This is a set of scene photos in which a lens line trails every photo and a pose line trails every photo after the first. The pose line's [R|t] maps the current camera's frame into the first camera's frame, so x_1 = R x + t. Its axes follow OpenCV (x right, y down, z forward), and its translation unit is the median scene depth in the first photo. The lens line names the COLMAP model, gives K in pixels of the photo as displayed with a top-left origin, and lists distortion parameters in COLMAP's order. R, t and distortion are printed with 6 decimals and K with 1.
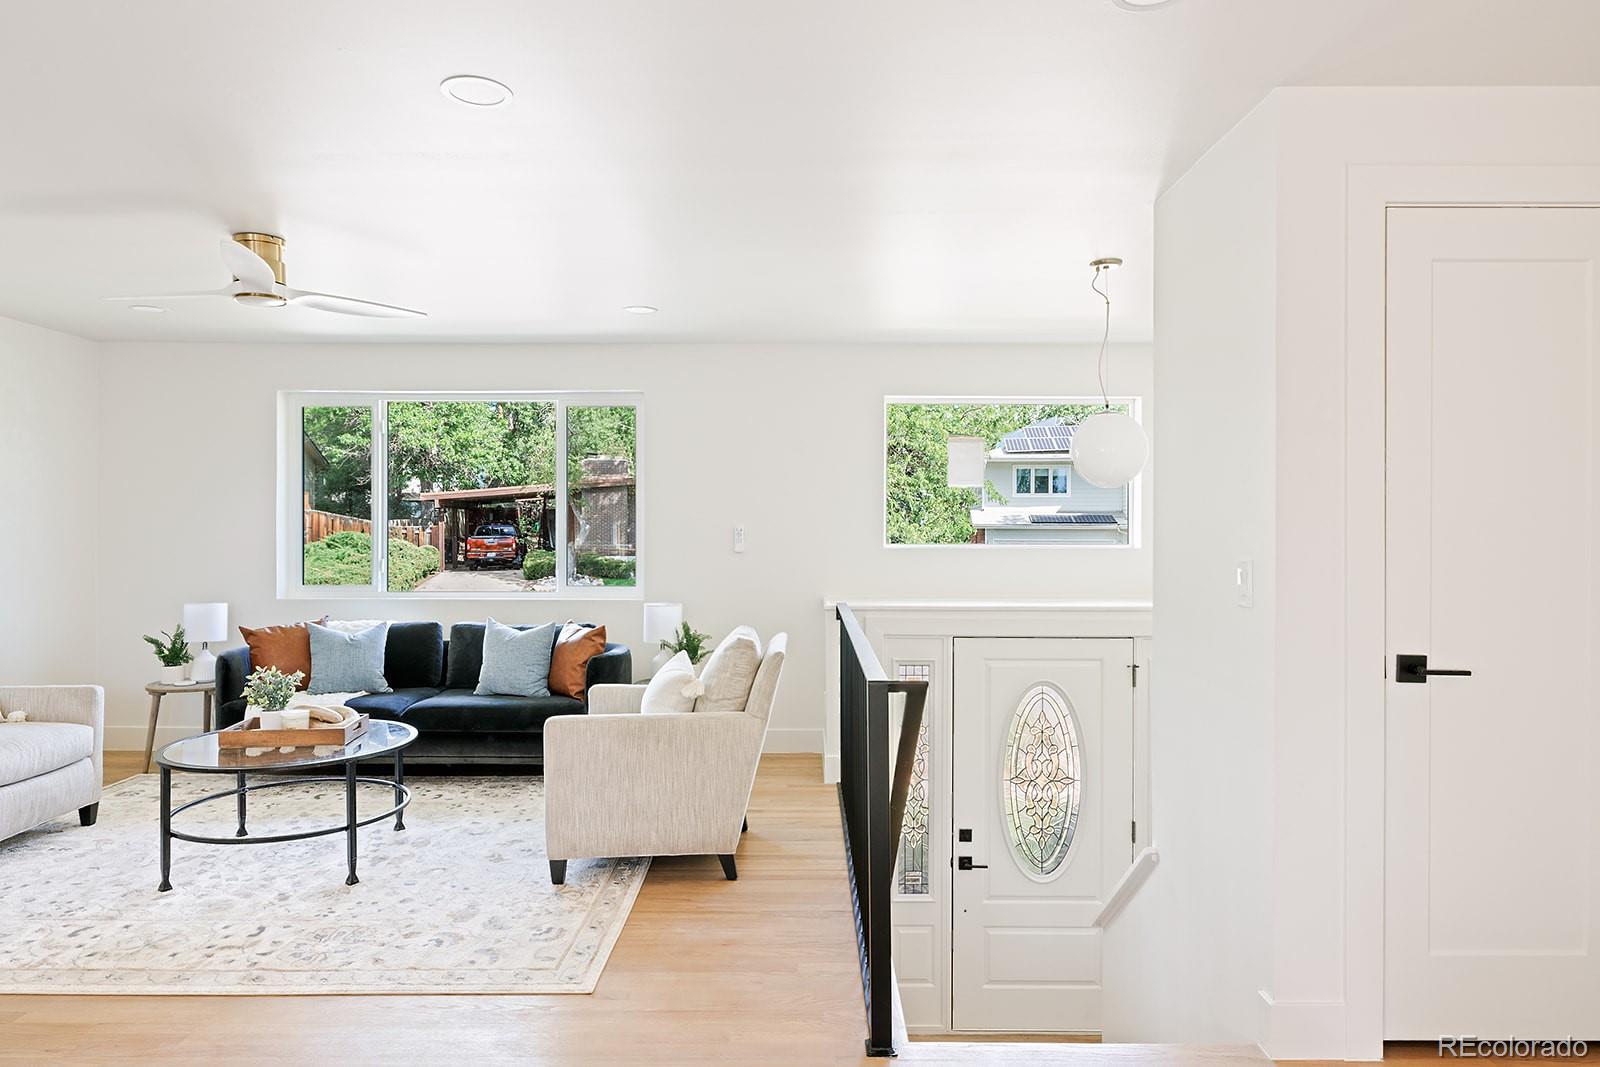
lens RADIAL K [[1009.5, 0, 797.5], [0, 1009.5, 531.6], [0, 0, 1]] dist [-0.000059, -0.001493]
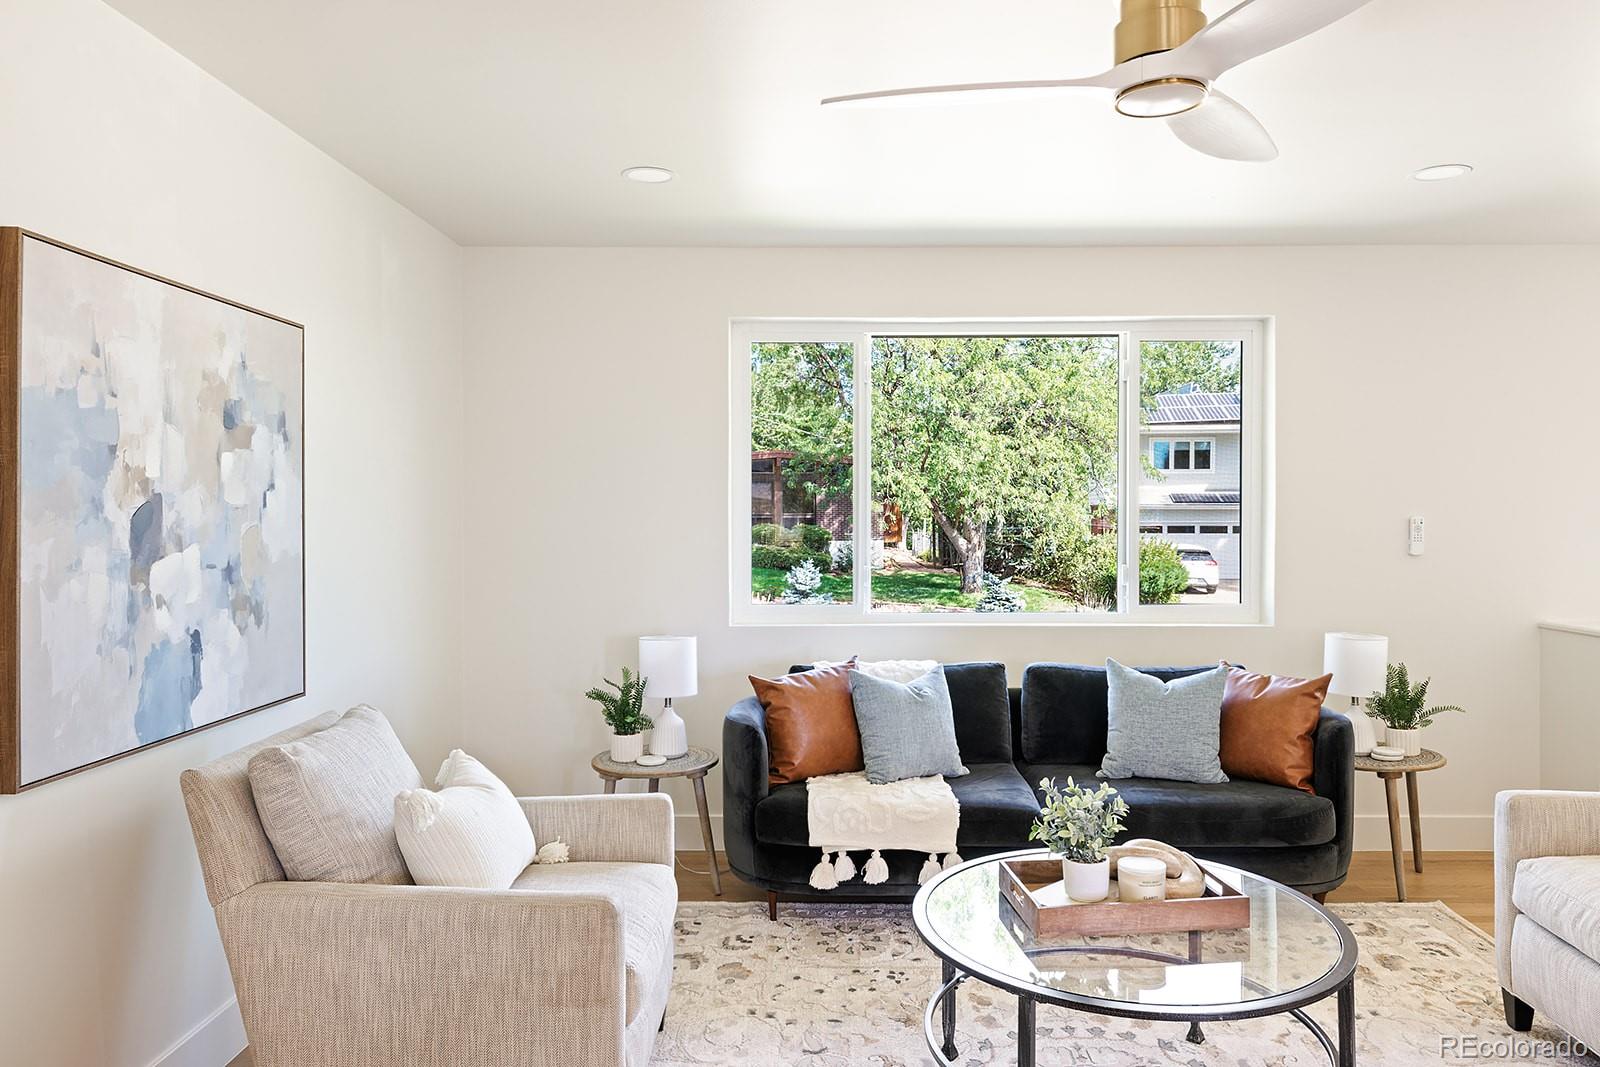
lens RADIAL K [[1074.0, 0, 811.4], [0, 1074.0, 533.4], [0, 0, 1]] dist [0.011418, 0.001619]
pose [[0.999993, -0.003540, -0.001009, -0.491644], [0.003560, 0.999795, 0.019927, -0.010345], [0.000938, -0.019930, 0.999801, 0.301128]]
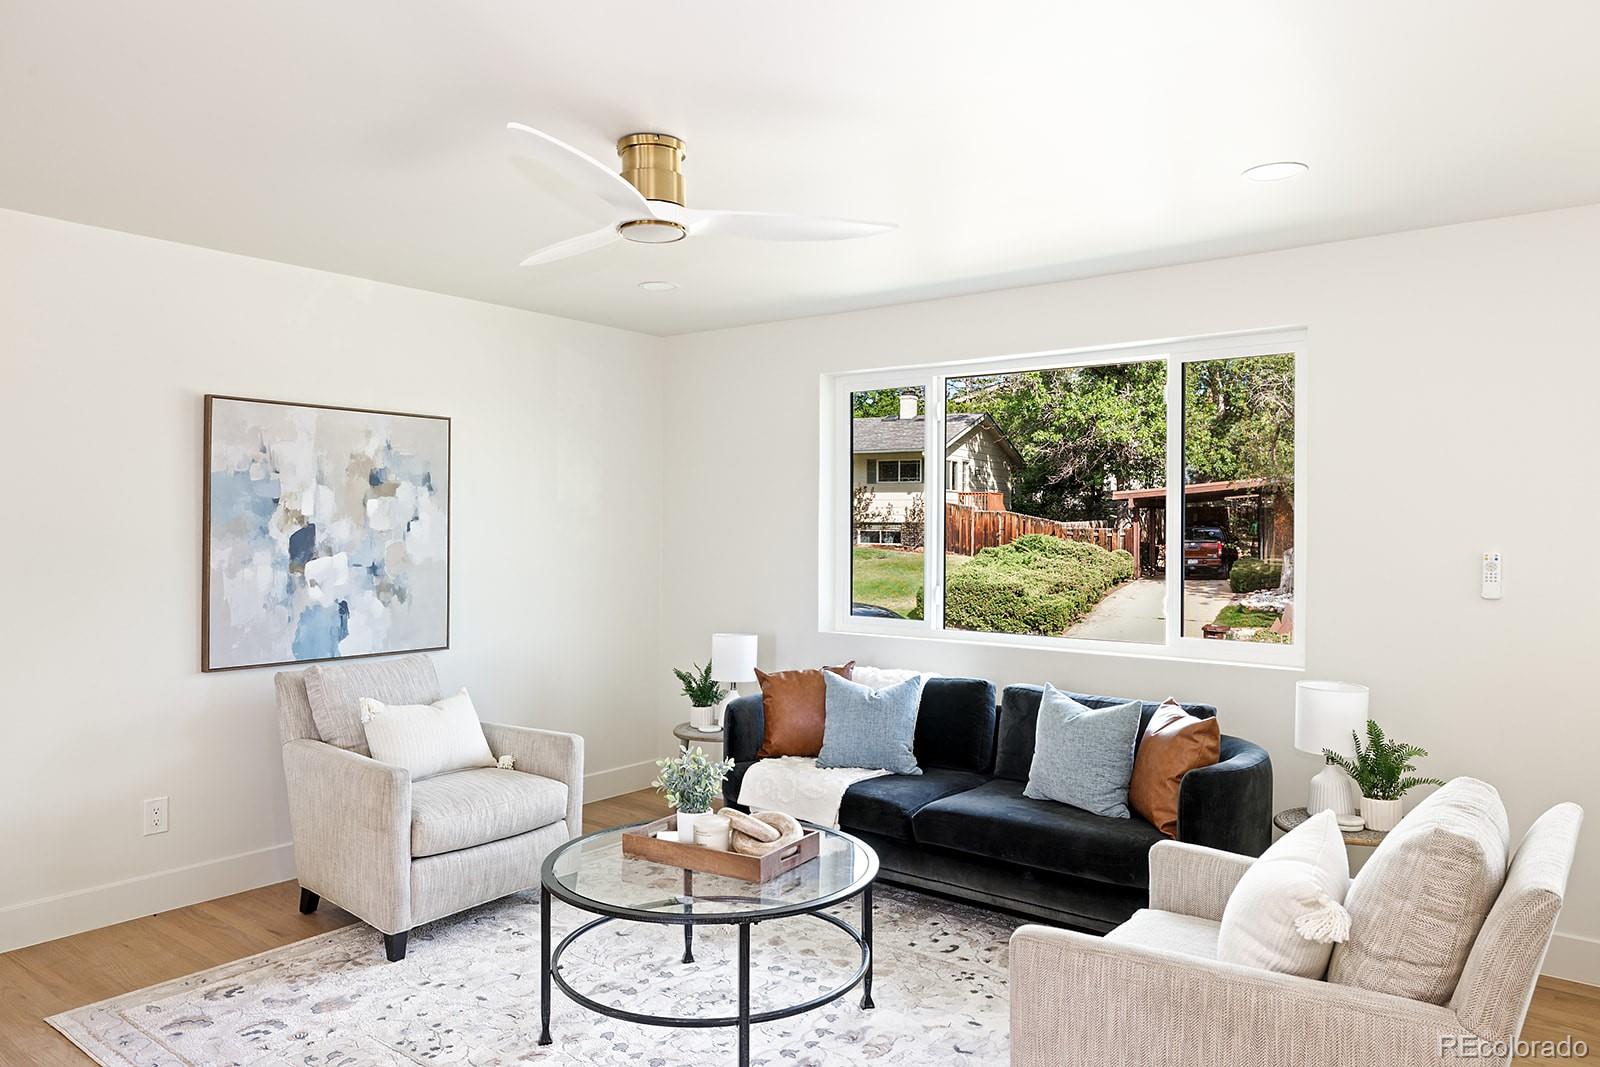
lens RADIAL K [[1089.3, 0, 804.4], [0, 1089.3, 536.7], [0, 0, 1]] dist [0.002888, -0.004970]
pose [[0.792006, 0.008179, -0.610458, 0.008310], [-0.005092, 0.999964, 0.006791, -0.016343], [0.610492, -0.002270, 0.792019, 0.322672]]
